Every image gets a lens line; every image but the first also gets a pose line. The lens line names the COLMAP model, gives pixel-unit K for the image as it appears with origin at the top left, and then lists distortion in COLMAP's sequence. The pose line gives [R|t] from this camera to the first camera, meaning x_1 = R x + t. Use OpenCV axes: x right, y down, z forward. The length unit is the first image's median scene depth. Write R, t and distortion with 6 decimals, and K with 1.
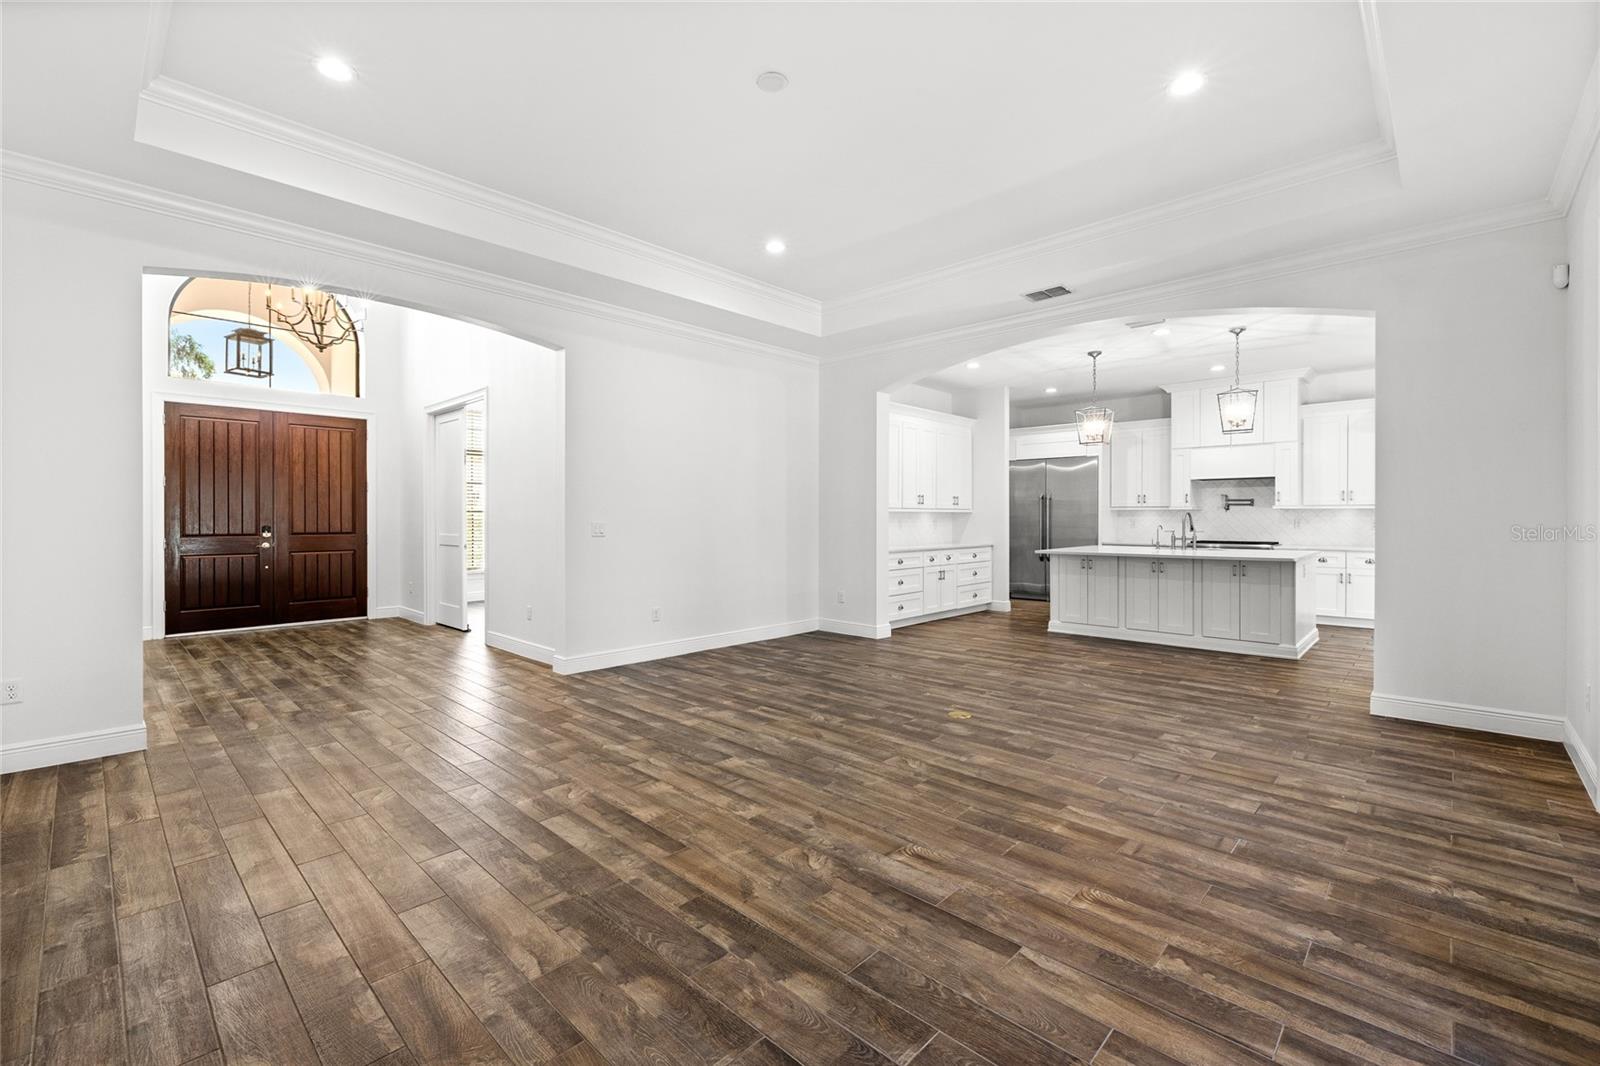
lens RADIAL K [[685.7, 0, 791.9], [0, 685.7, 523.0], [0, 0, 1]] dist [0.000498, 0.000123]
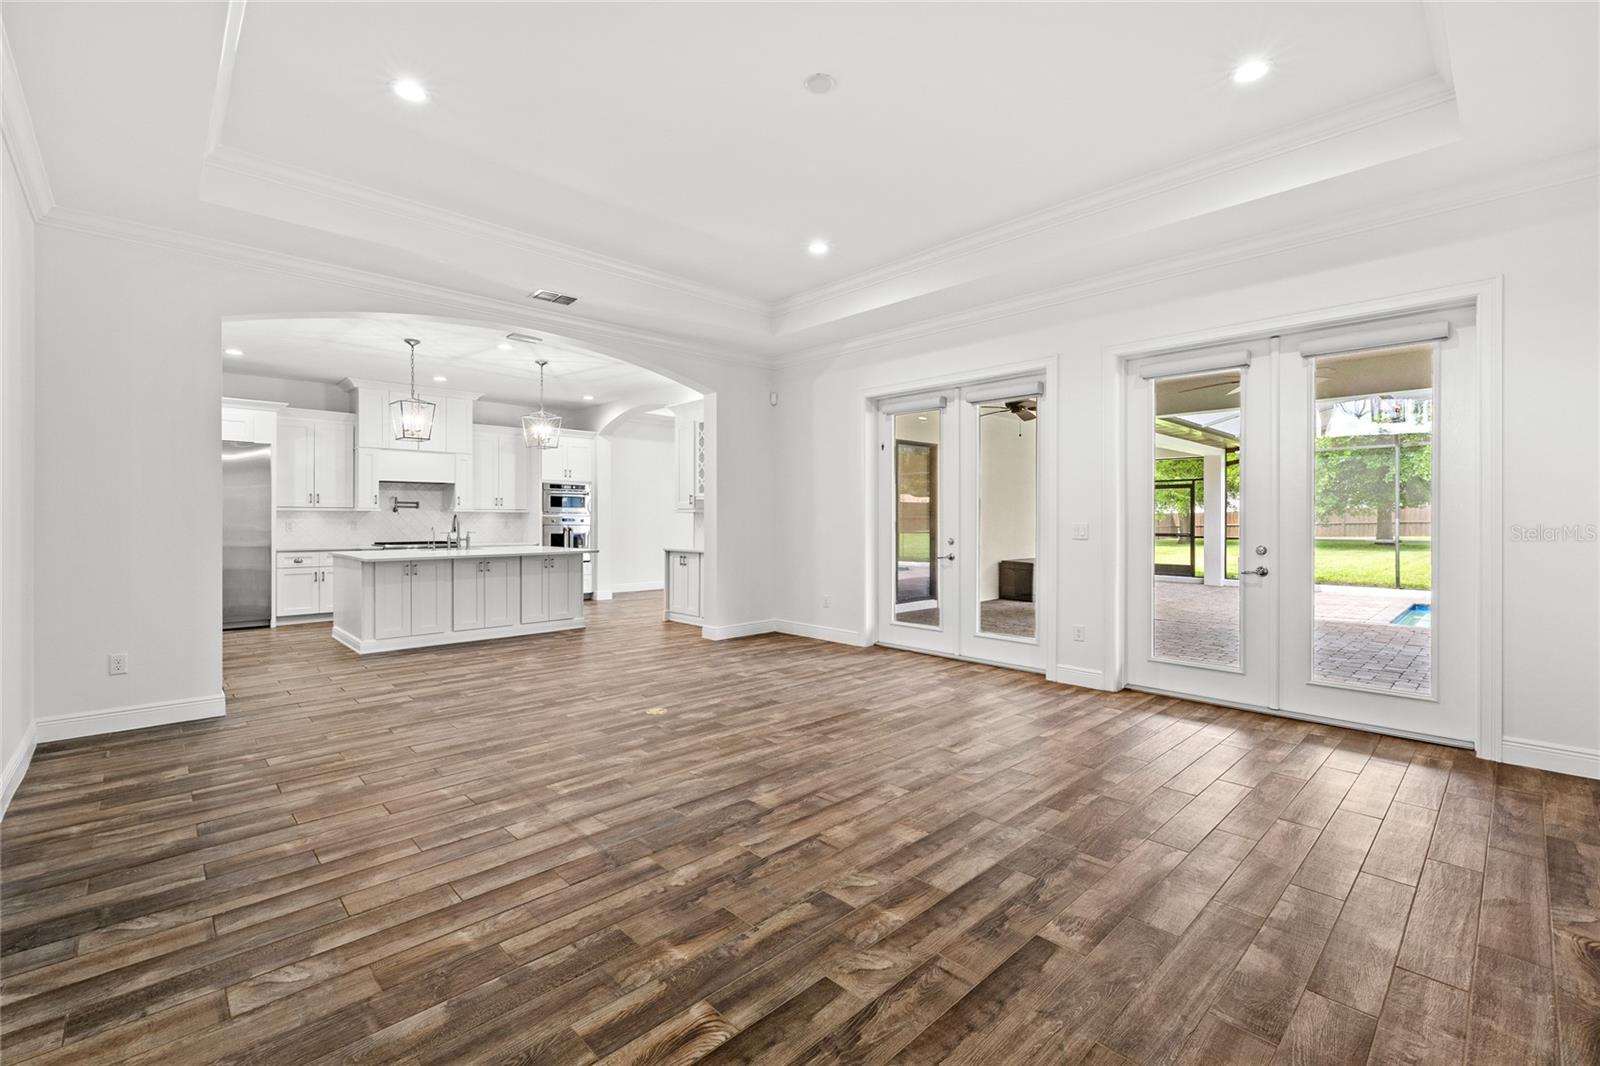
lens RADIAL K [[685.7, 0, 799.0], [0, 685.7, 523.3], [0, 0, 1]] dist [0.000498, 0.000123]
pose [[0.039265, -0.004744, 0.999218, -0.738192], [0.006742, 0.999967, 0.004483, -0.004981], [-0.999206, 0.006561, 0.039296, 0.710665]]
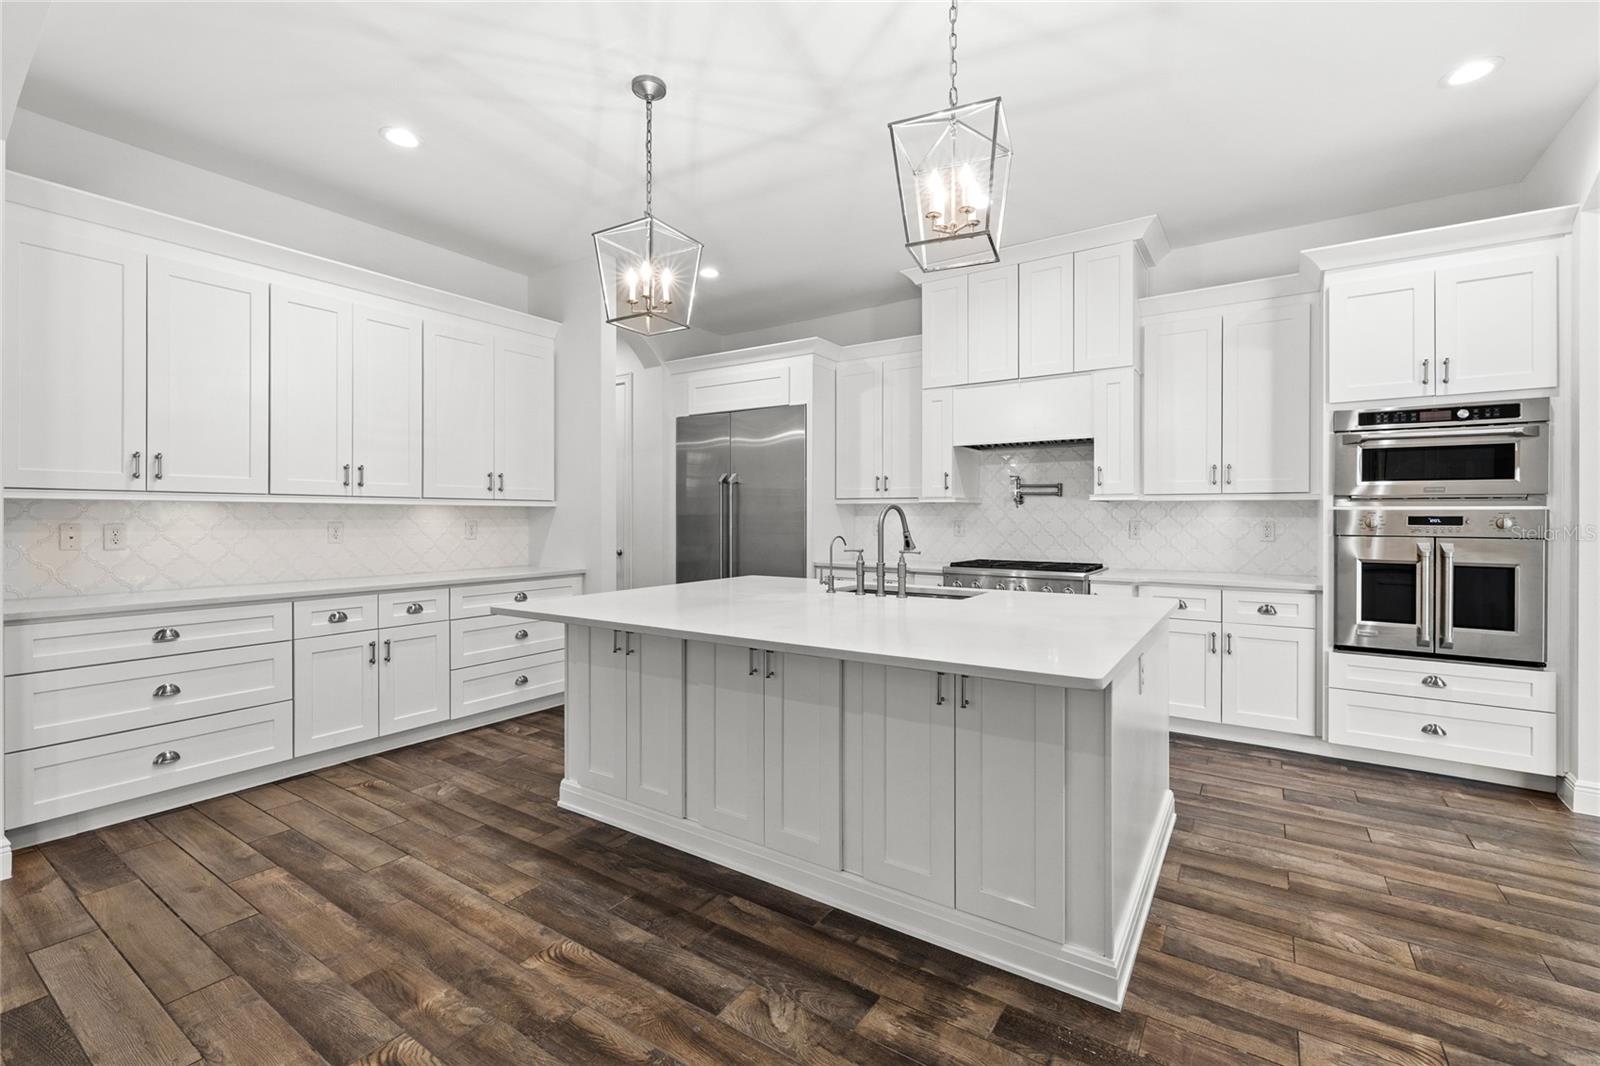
lens RADIAL K [[685.7, 0, 795.6], [0, 685.7, 520.3], [0, 0, 1]] dist [0.000498, 0.000123]
pose [[0.986441, 0.000691, 0.164114, 0.735205], [-0.000468, 0.999999, -0.001396, -0.009836], [-0.164115, 0.001300, 0.986440, 0.975246]]
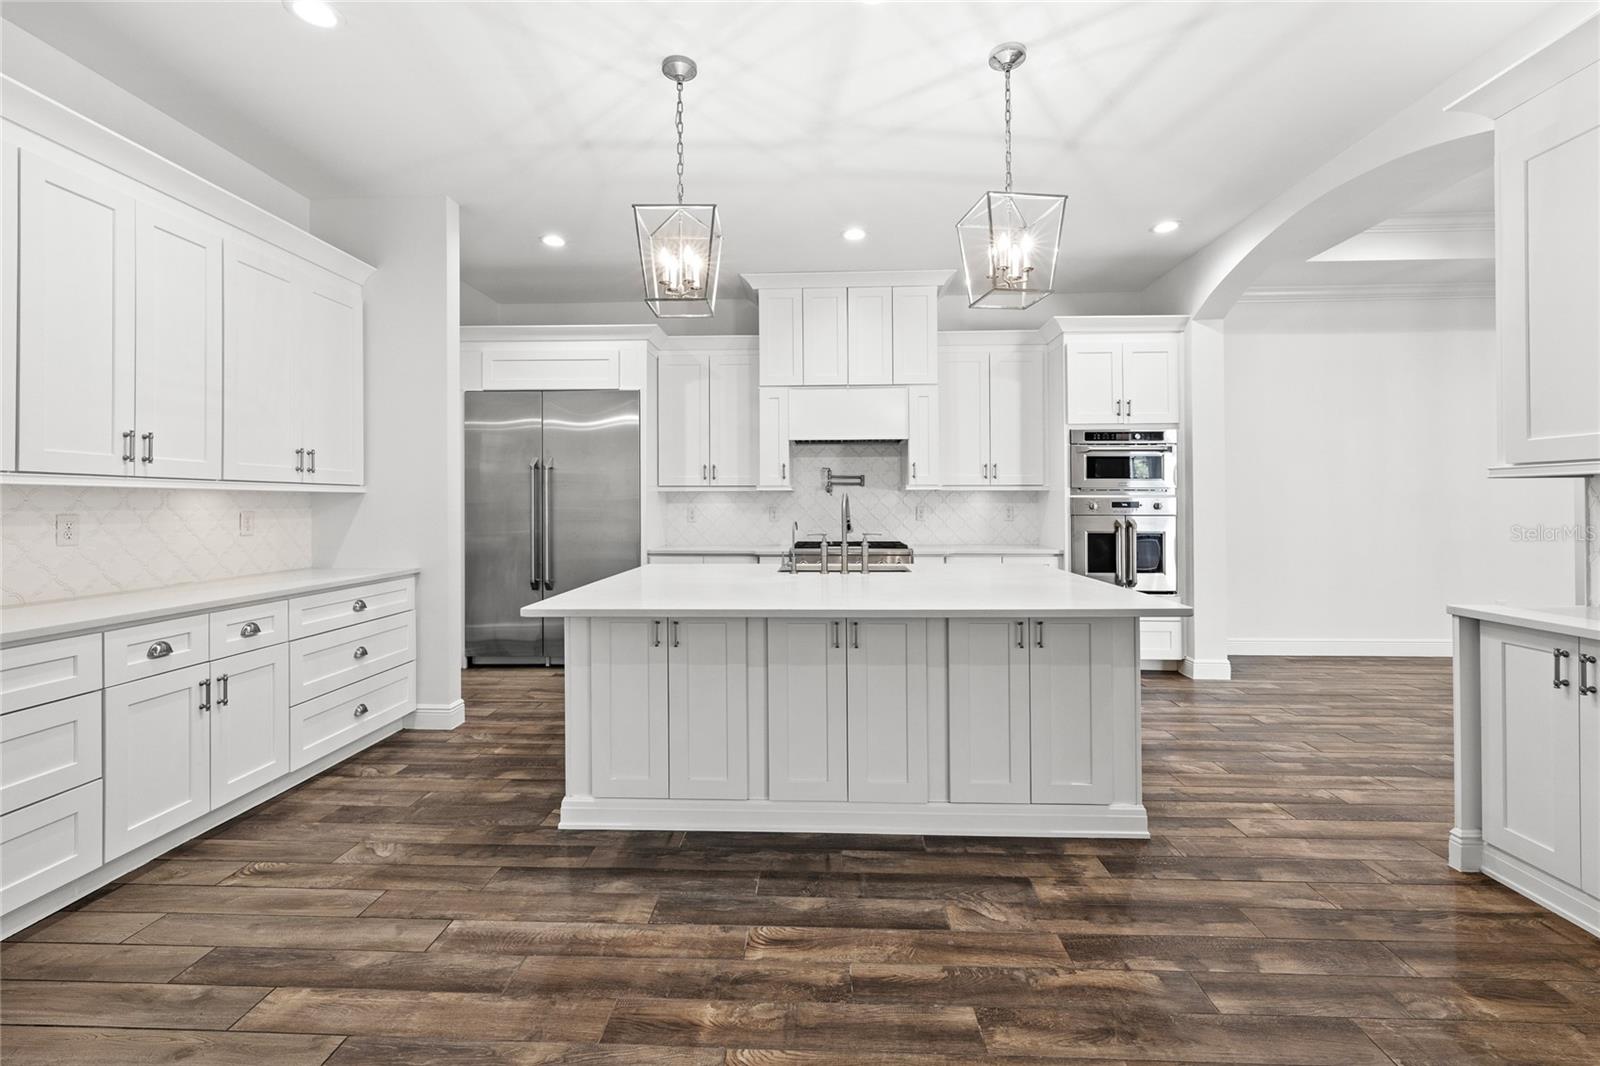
lens RADIAL K [[685.7, 0, 793.1], [0, 685.7, 500.3], [0, 0, 1]] dist [0.000498, 0.000123]
pose [[0.757906, 0.001471, 0.652363, 0.391112], [0.006823, 0.999925, -0.010181, -0.010306], [-0.652329, 0.012167, 0.757839, 1.082411]]
